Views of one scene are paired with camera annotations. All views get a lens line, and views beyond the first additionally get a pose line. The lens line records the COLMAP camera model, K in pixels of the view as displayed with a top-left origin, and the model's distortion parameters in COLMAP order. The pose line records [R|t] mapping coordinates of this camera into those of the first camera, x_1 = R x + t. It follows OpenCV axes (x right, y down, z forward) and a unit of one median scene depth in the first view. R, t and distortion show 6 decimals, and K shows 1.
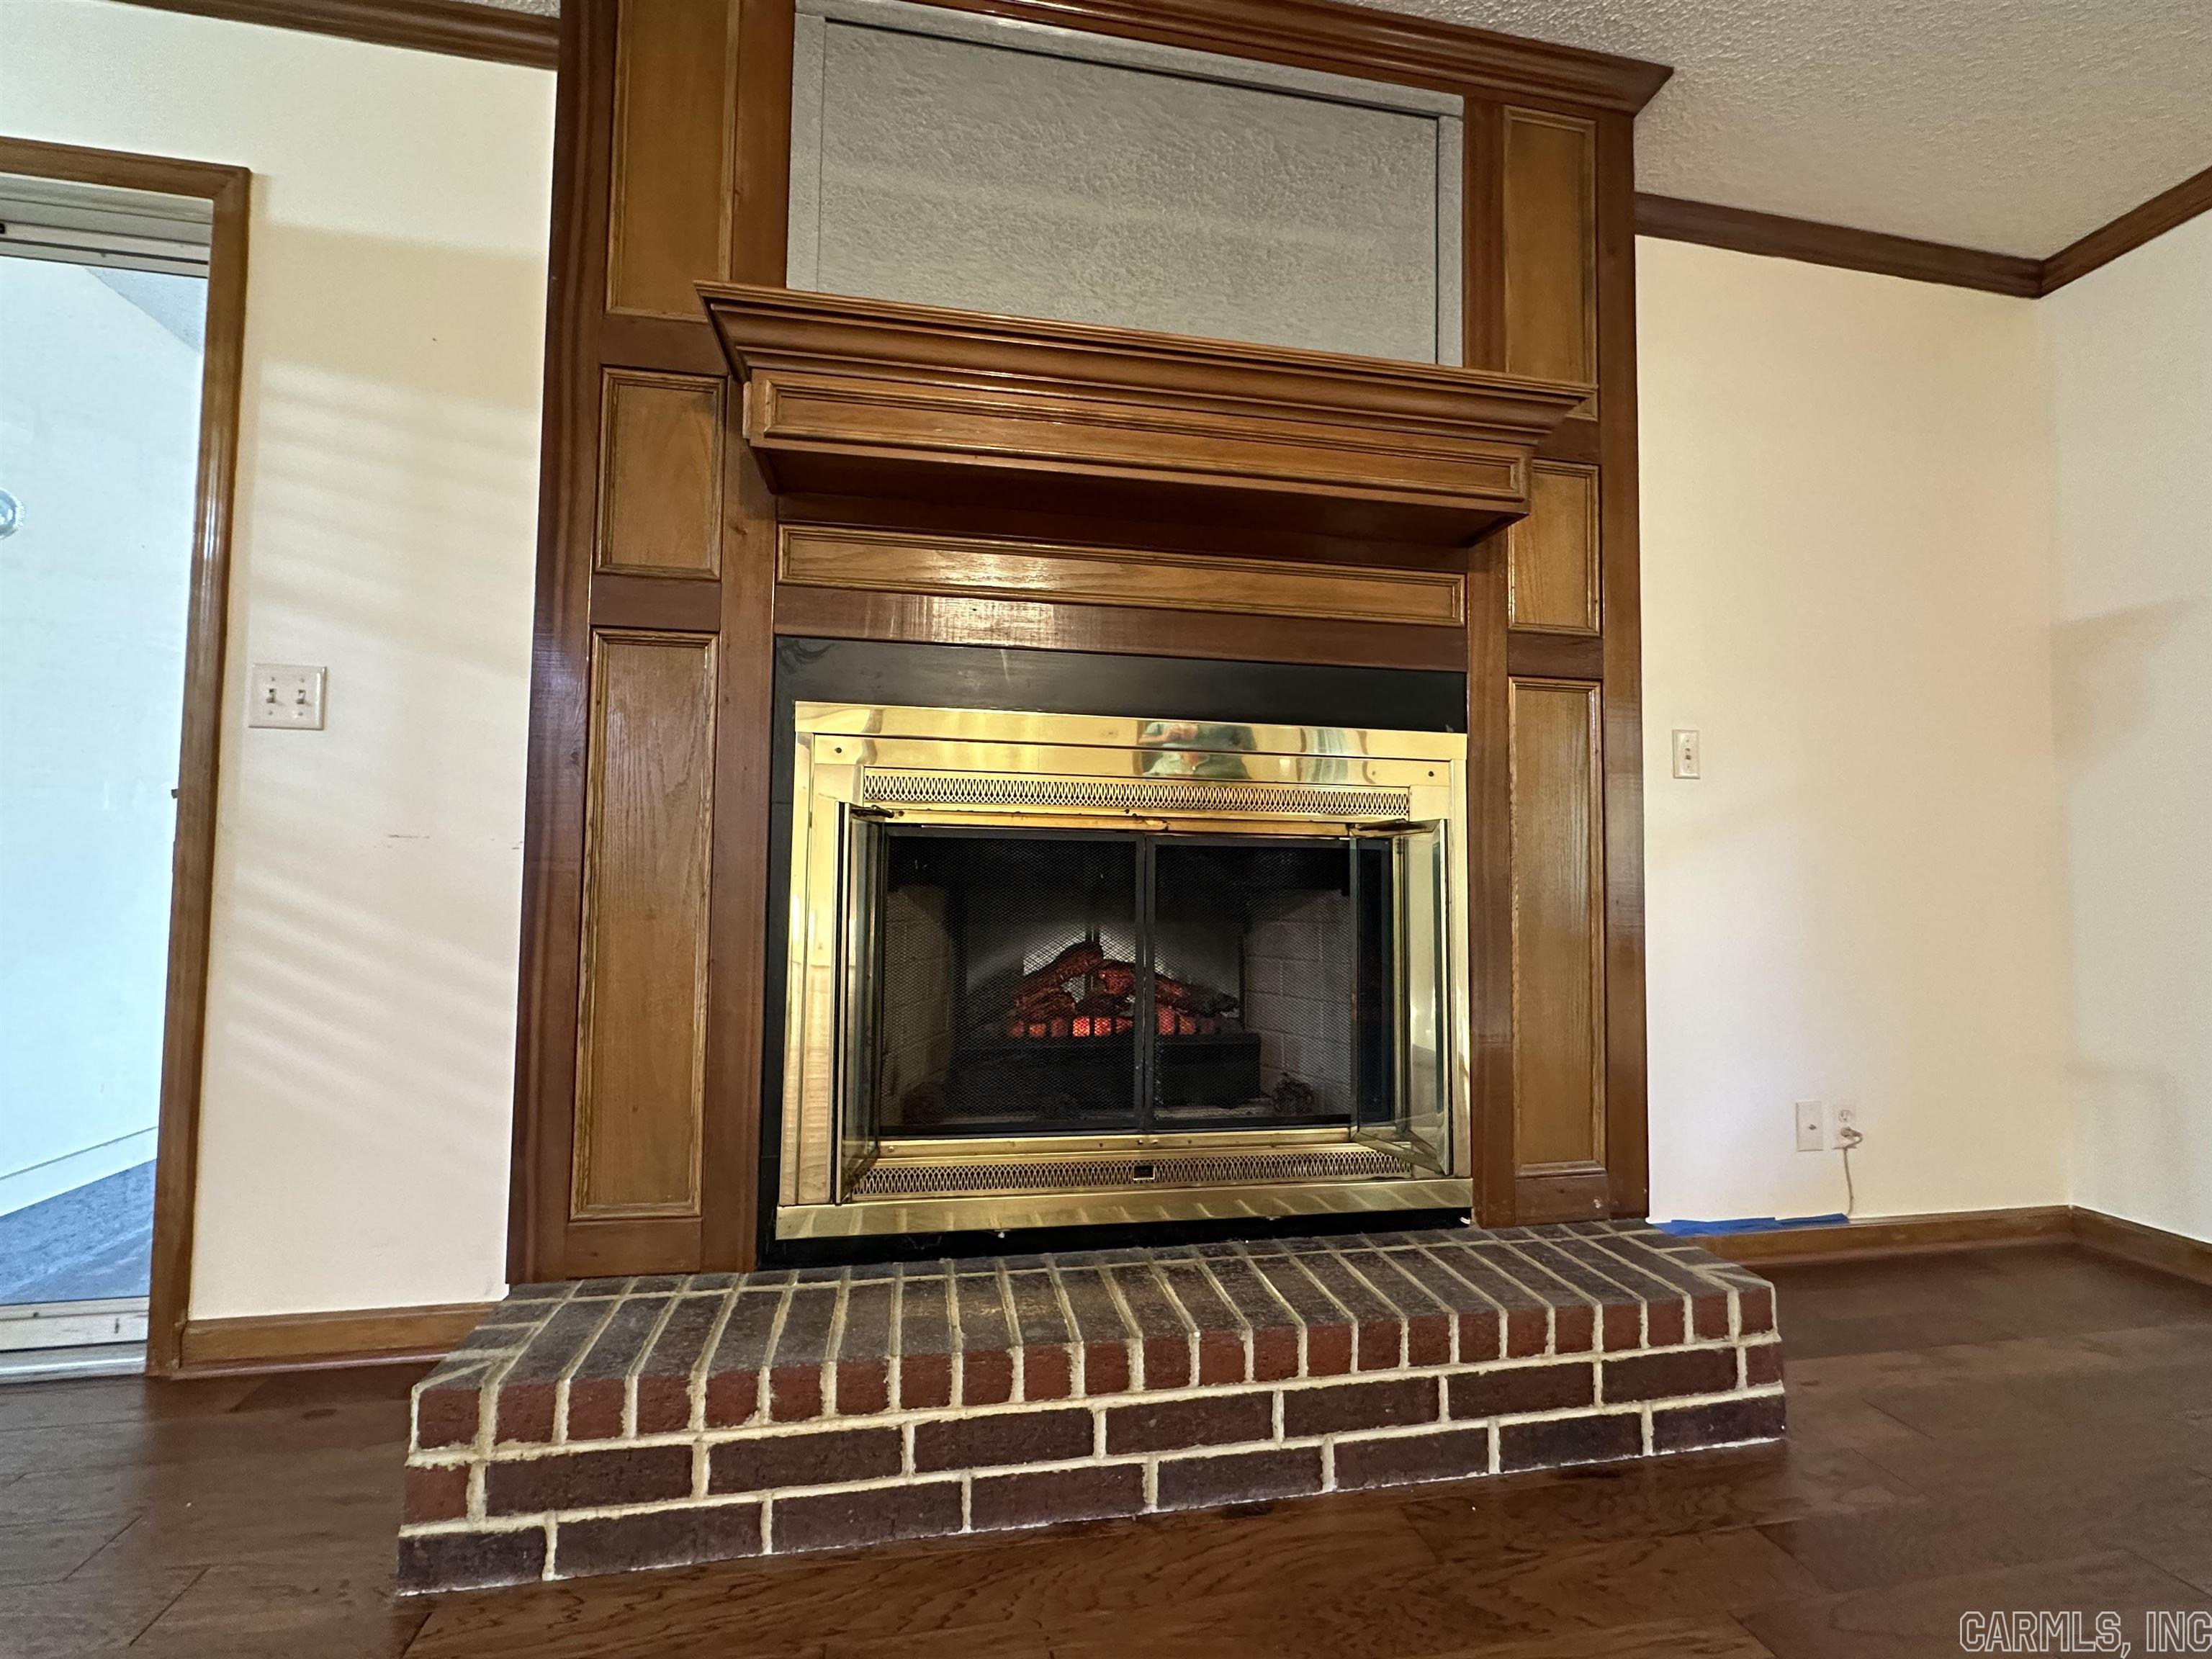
lens RADIAL K [[964.6, 0, 1092.9], [0, 964.6, 827.7], [0, 0, 1]] dist [0.000331, 0.000013]
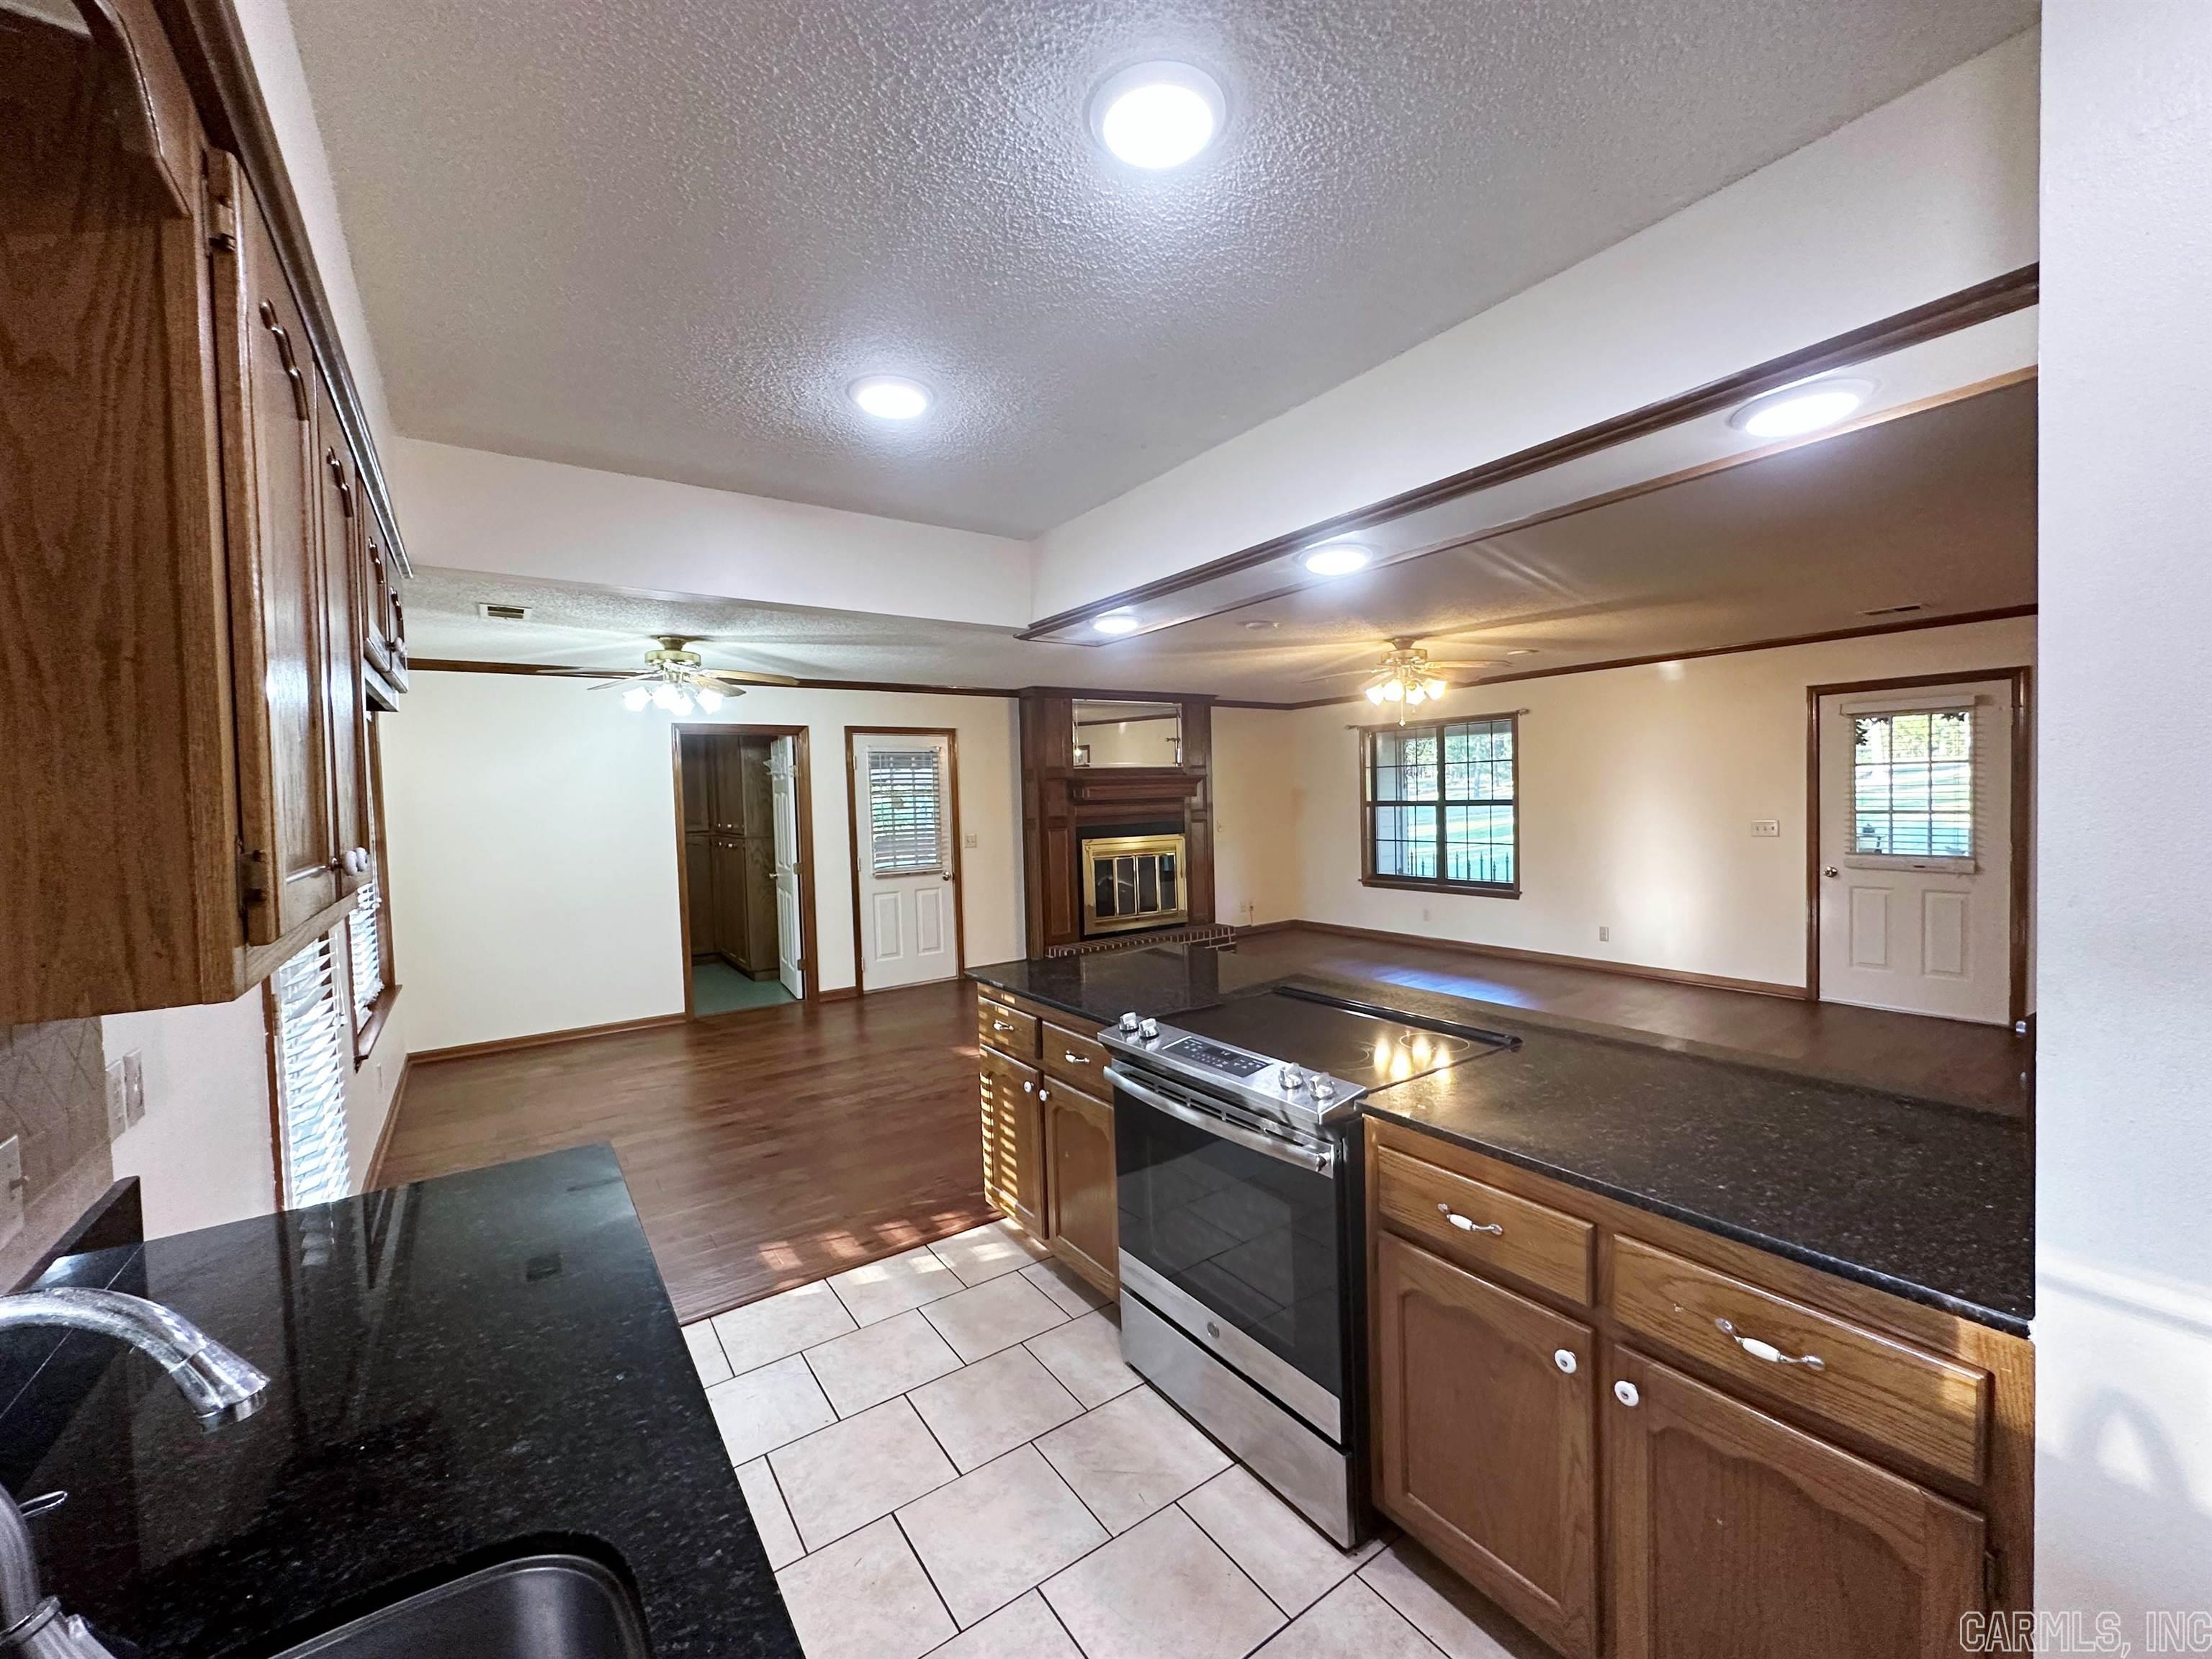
lens RADIAL K [[884.2, 0, 1095.5], [0, 884.2, 823.9], [0, 0, 1]] dist [-0.001974, -0.000375]
pose [[0.913733, -0.053614, 0.402763, -1.958399], [0.019454, 0.995892, 0.088434, -0.574432], [-0.405850, -0.072970, 0.911022, -3.121047]]
